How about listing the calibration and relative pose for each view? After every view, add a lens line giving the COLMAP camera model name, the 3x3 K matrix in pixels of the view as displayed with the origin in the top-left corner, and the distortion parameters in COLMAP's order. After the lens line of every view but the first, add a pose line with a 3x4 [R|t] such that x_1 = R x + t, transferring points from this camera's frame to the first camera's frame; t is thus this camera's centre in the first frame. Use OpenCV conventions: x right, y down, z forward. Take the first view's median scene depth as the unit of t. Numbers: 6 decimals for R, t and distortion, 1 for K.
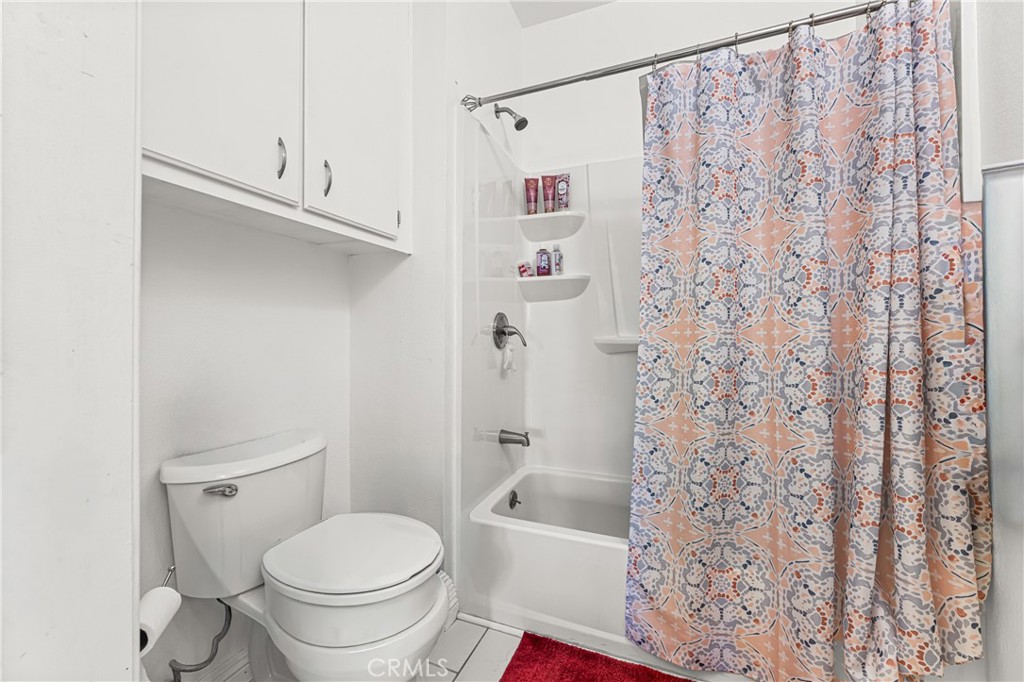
lens RADIAL K [[404.6, 0, 513.7], [0, 404.6, 331.8], [0, 0, 1]] dist [0.000211, 0.000116]
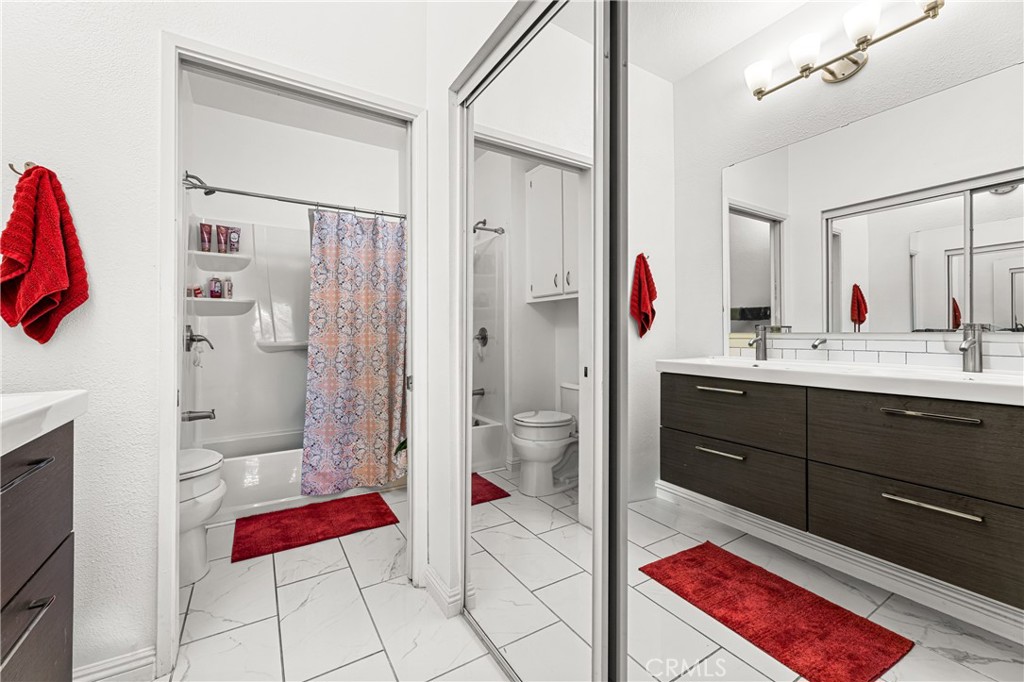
lens RADIAL K [[413.2, 0, 512.2], [0, 413.2, 327.1], [0, 0, 1]] dist [0.001352, 0.000175]
pose [[0.579146, 0.011690, 0.815140, -0.789366], [-0.003262, 0.999922, -0.012022, -0.040804], [-0.815217, 0.004304, 0.579139, -1.018314]]
